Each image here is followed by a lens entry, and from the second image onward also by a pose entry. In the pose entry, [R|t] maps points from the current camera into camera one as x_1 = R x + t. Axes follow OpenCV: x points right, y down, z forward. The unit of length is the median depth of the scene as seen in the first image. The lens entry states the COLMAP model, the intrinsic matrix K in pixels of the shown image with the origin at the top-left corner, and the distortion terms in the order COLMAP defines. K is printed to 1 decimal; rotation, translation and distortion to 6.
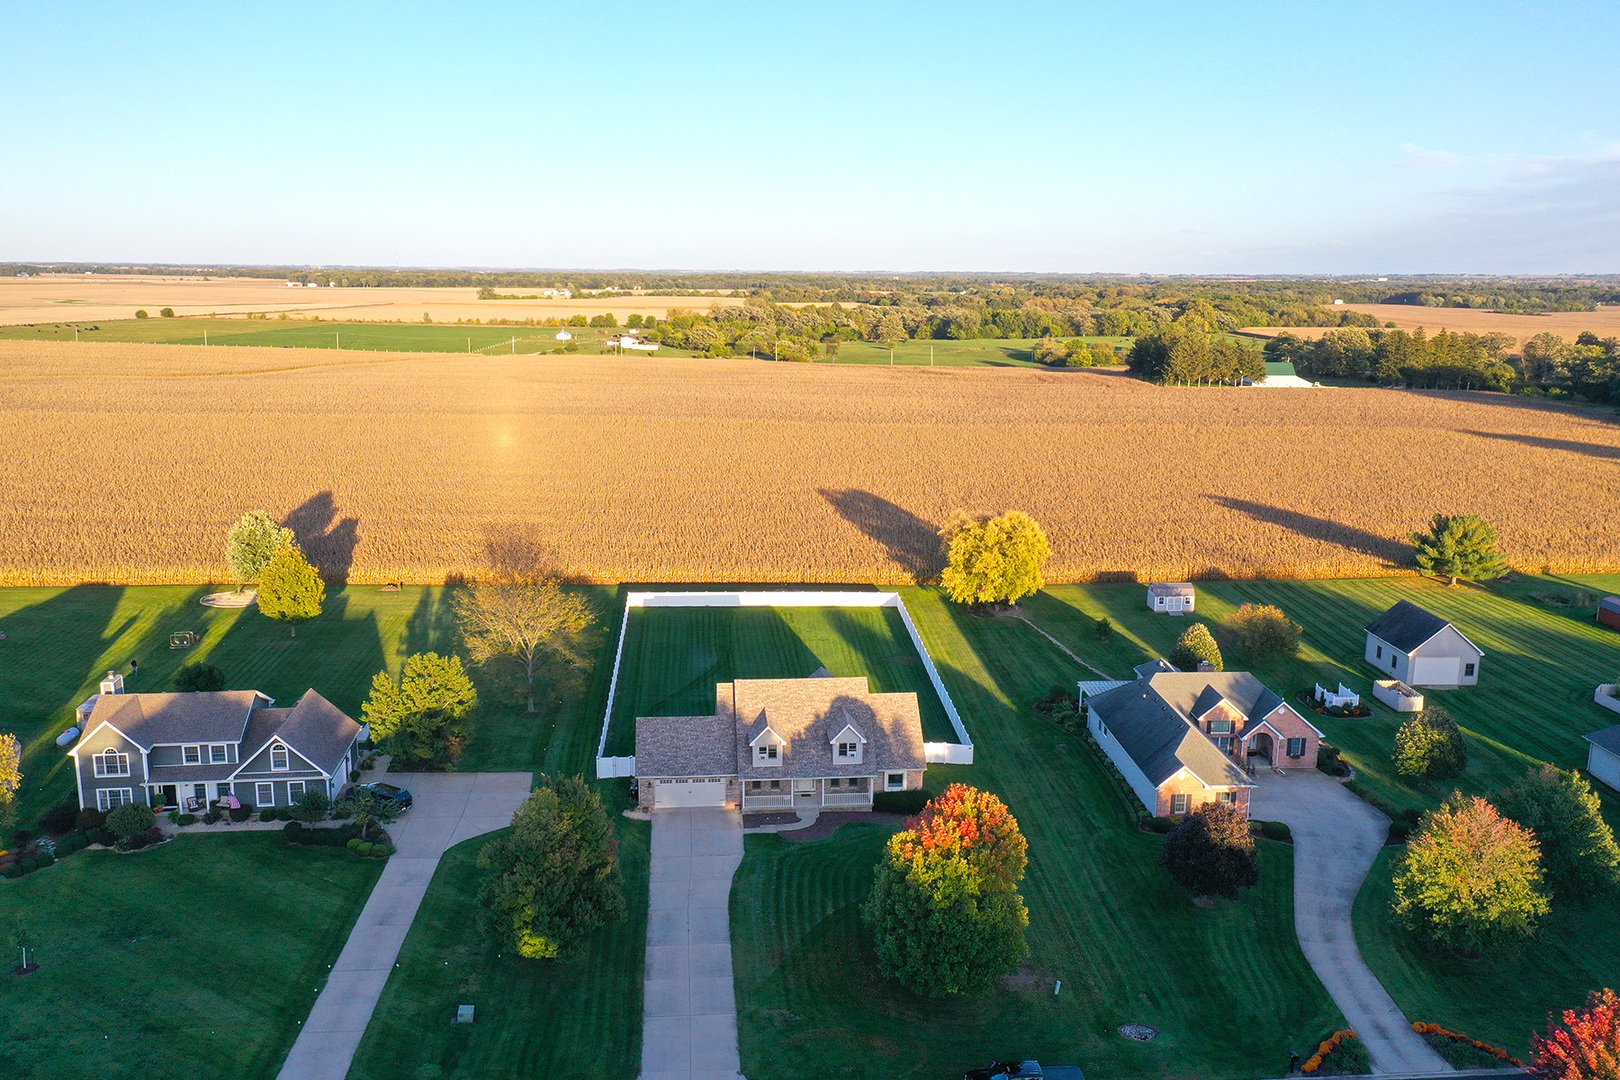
lens RADIAL K [[1259.9, 0, 810.0], [0, 1259.9, 540.0], [0, 0, 1]] dist [-0.012928, -0.001530]
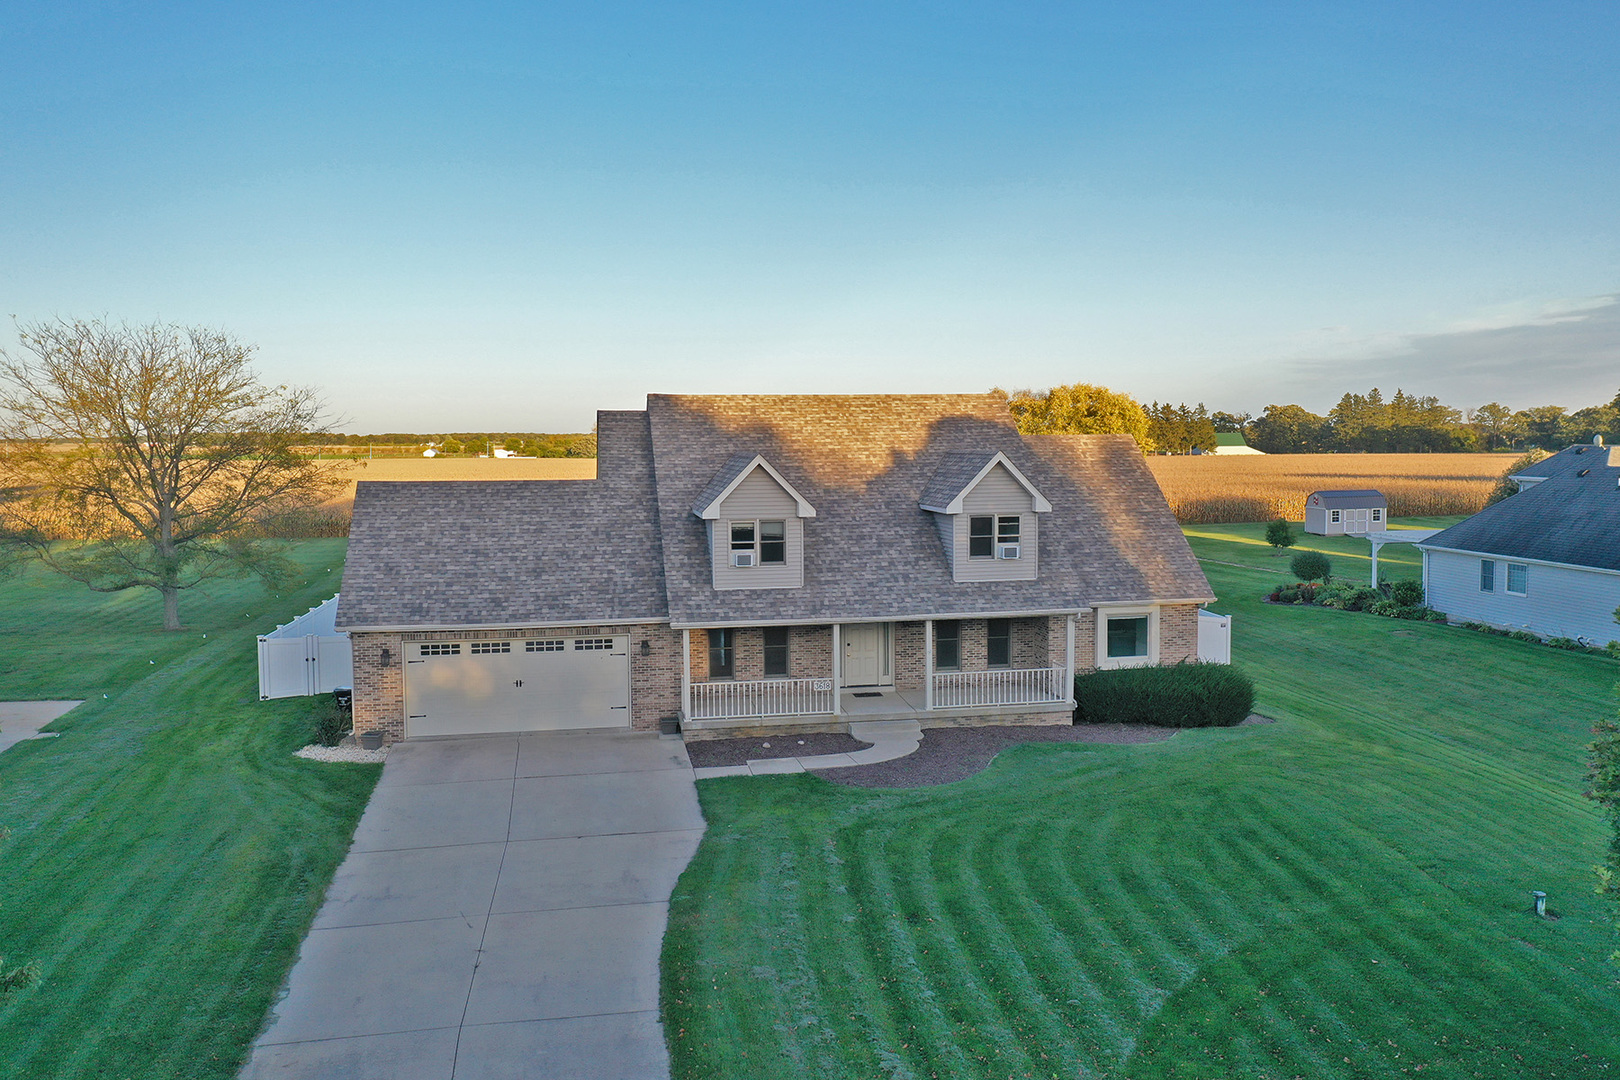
lens RADIAL K [[1259.9, 0, 810.0], [0, 1259.9, 540.0], [0, 0, 1]] dist [-0.012928, -0.001530]
pose [[0.995778, -0.022066, 0.089106, -0.048969], [0.033506, 0.991077, -0.129012, 0.208902], [-0.085464, 0.131453, 0.987632, 0.674040]]
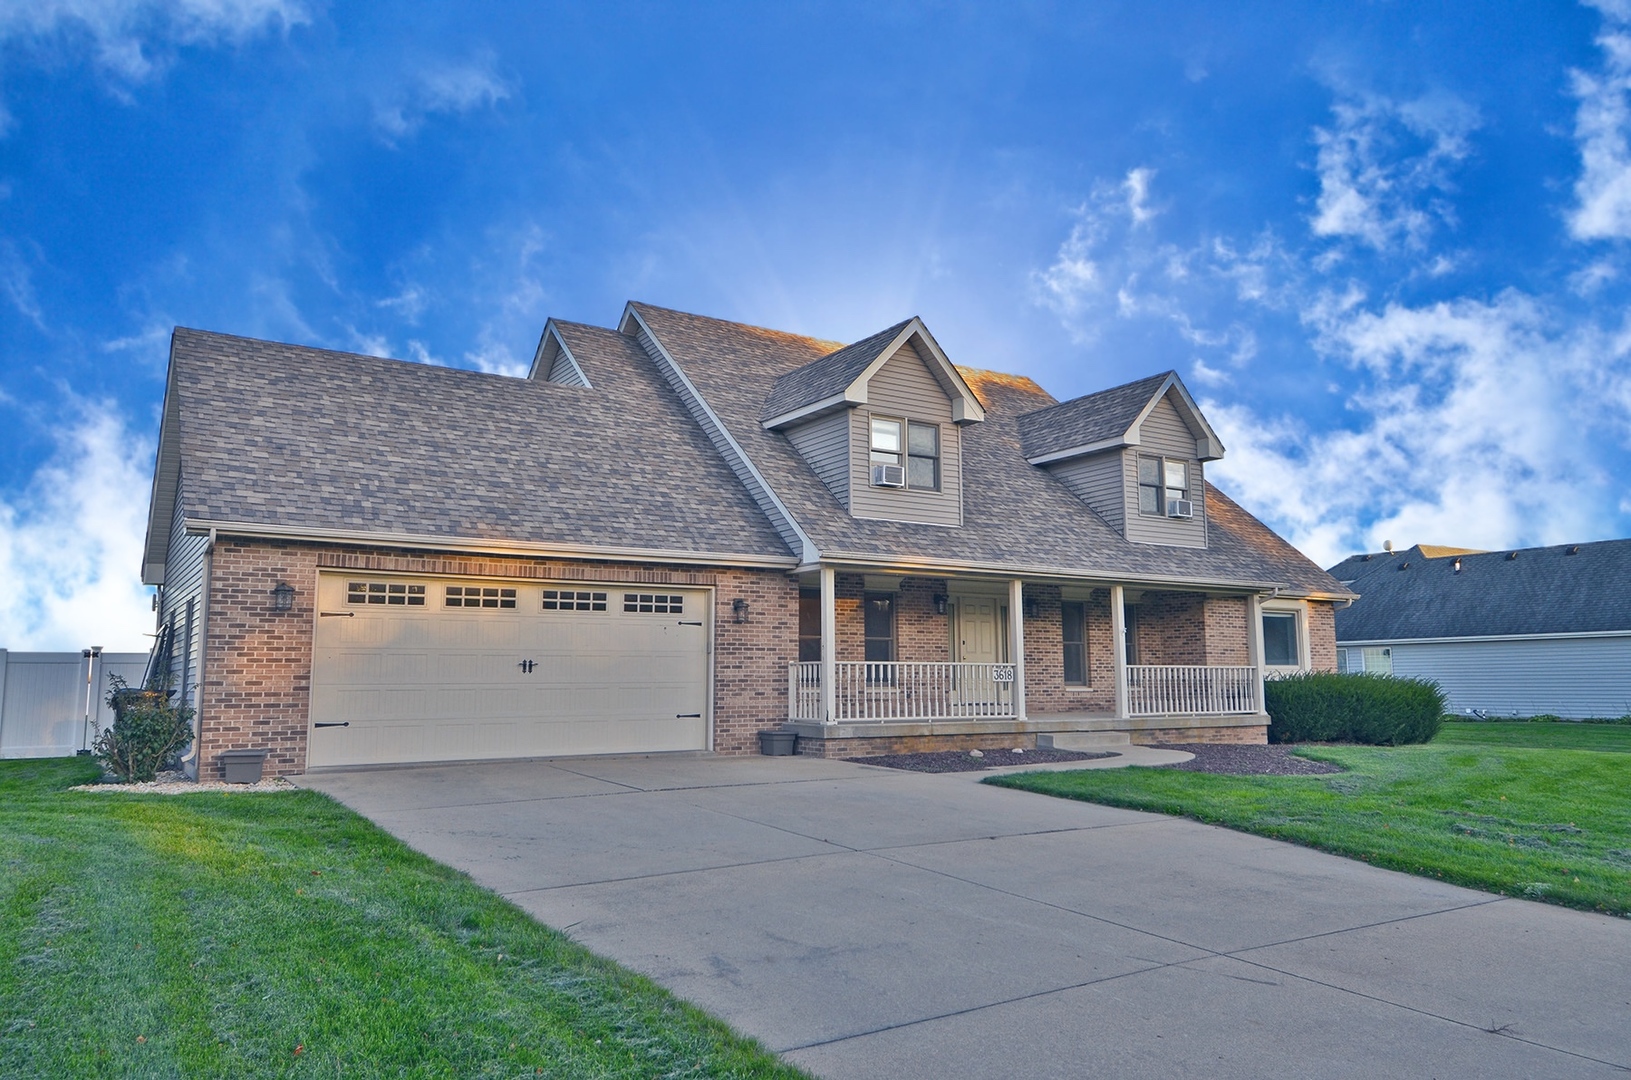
lens RADIAL K [[1143.4, 0, 816.1], [0, 1143.4, 559.0], [0, 0, 1]] dist [0.043903, -0.002548]
pose [[0.893709, 0.034964, 0.447283, -0.131140], [0.104528, 0.953295, -0.283376, 0.236663], [-0.436301, 0.300009, 0.848314, 0.842929]]
